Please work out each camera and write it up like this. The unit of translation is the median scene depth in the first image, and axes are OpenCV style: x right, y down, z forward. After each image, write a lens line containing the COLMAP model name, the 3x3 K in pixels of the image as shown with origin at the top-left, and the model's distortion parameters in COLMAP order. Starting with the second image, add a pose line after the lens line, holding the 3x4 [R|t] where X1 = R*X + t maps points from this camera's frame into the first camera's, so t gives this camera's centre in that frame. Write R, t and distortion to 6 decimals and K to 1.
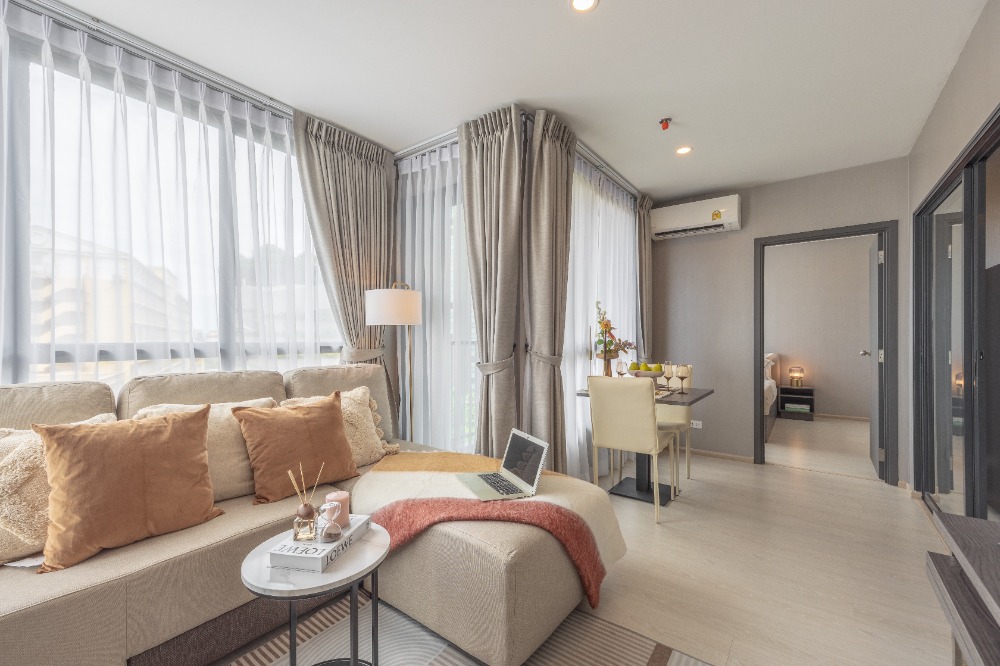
lens RADIAL K [[401.9, 0, 479.0], [0, 401.9, 340.9], [0, 0, 1]] dist [-0.007701, -0.000472]
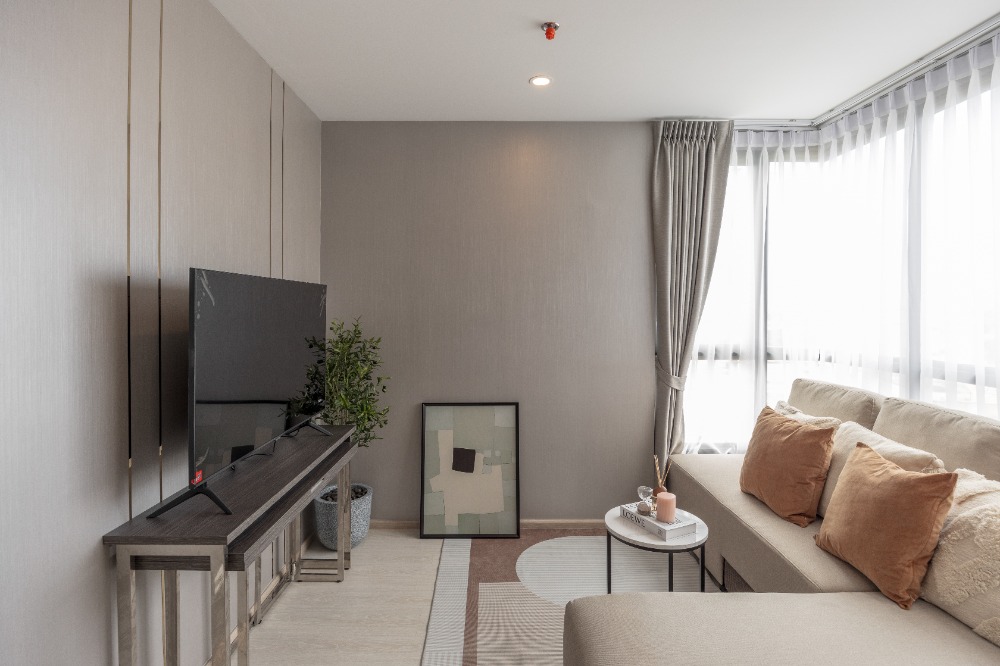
lens RADIAL K [[494.4, 0, 478.7], [0, 494.4, 308.4], [0, 0, 1]] dist [-0.033305, 0.004668]
pose [[-0.788331, 0.004348, -0.615236, 0.596423], [-0.002285, 0.999947, 0.009994, -0.116686], [0.615247, 0.009285, -0.788280, 1.060320]]
